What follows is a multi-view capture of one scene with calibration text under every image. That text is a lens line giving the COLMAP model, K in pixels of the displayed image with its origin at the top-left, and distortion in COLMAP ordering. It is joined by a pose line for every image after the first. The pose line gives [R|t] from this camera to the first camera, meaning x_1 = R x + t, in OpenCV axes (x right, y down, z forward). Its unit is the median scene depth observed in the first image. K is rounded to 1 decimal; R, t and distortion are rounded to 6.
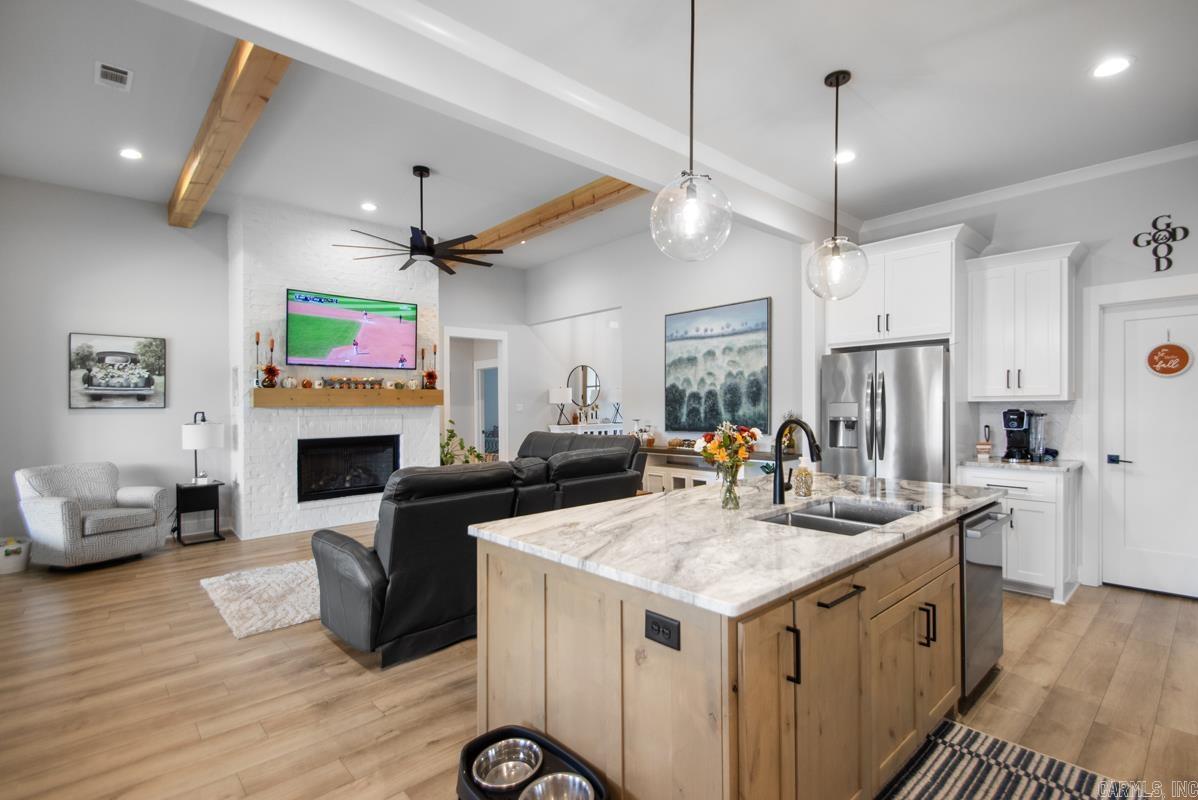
lens RADIAL K [[560.4, 0, 599.4], [0, 560.4, 407.4], [0, 0, 1]] dist [0.020374, -0.017853]
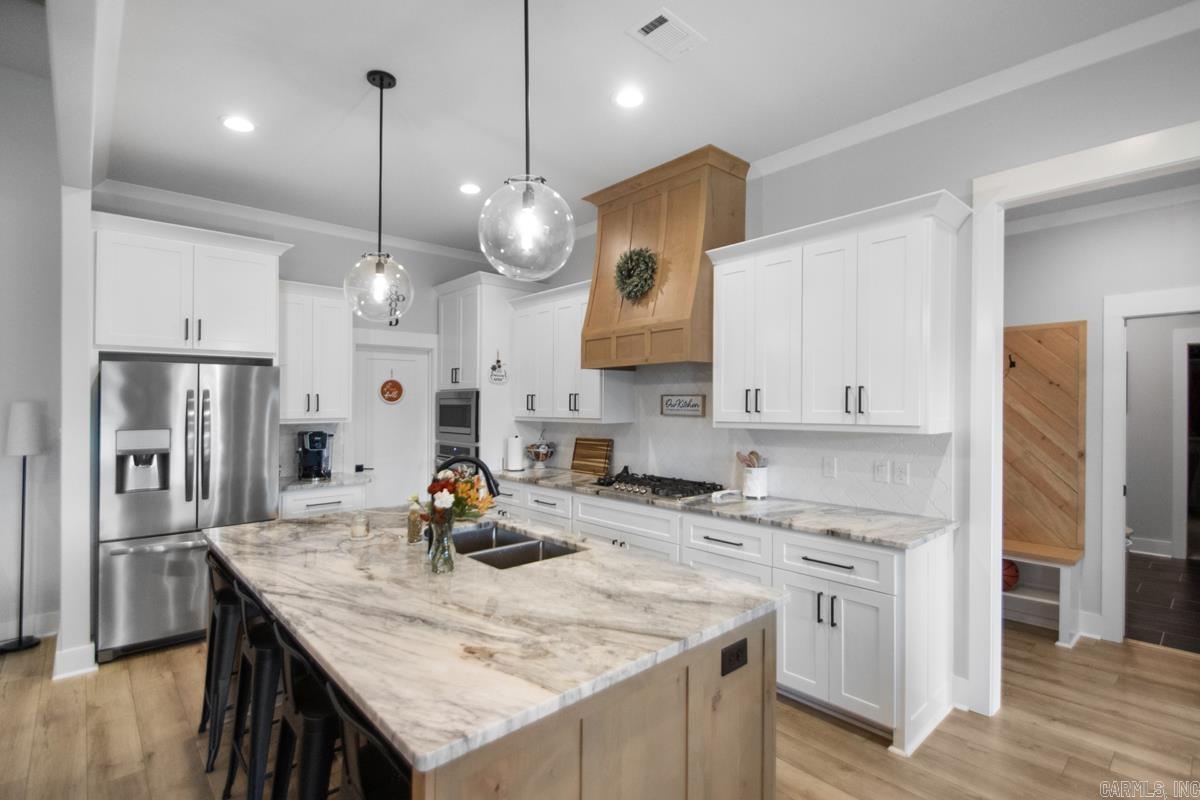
lens RADIAL K [[577.3, 0, 605.6], [0, 577.3, 428.4], [0, 0, 1]] dist [-0.000627, -0.000712]
pose [[-0.005810, -0.032510, 0.999455, -0.420471], [0.009597, 0.999424, 0.032565, -0.037790], [-0.999937, 0.009781, -0.005495, 0.523846]]
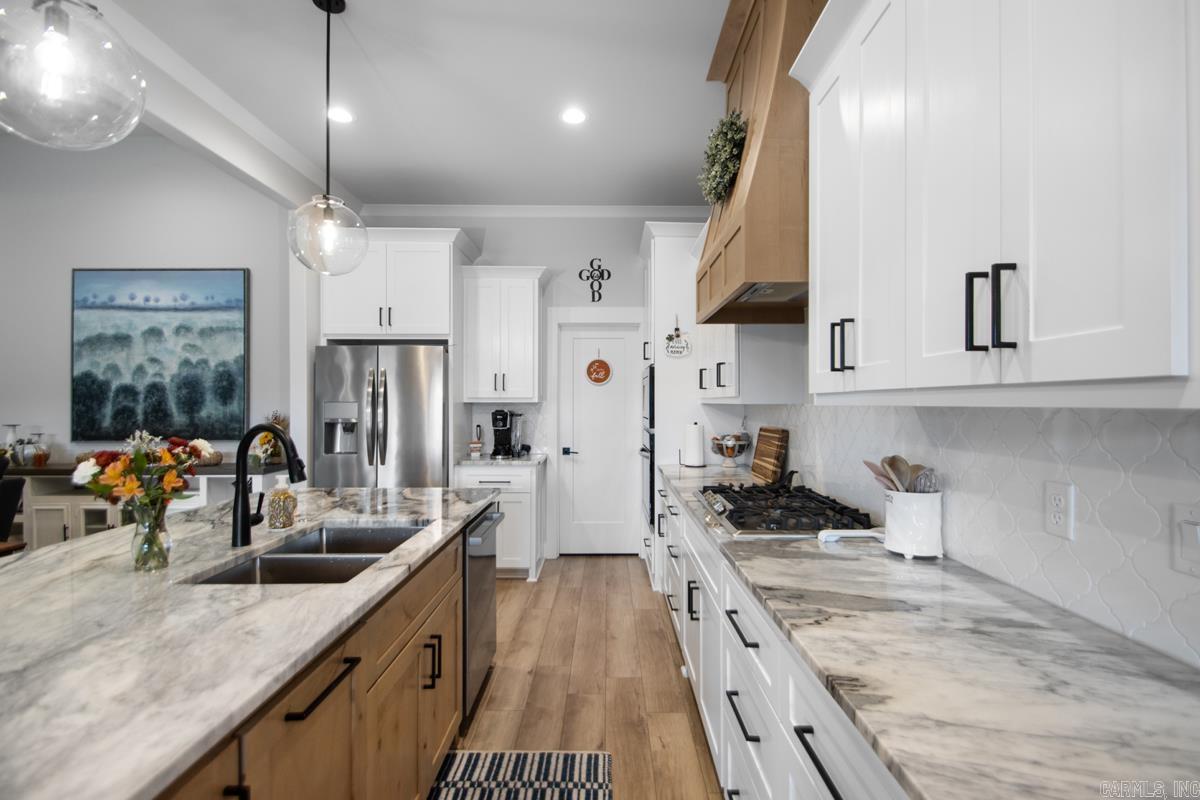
lens RADIAL K [[566.7, 0, 605.2], [0, 566.7, 408.7], [0, 0, 1]] dist [0.043998, -0.021046]
pose [[0.669395, 0.002213, 0.742903, 0.062432], [-0.004628, 0.999989, 0.001191, -0.001752], [-0.742892, -0.004235, 0.669398, 0.127829]]
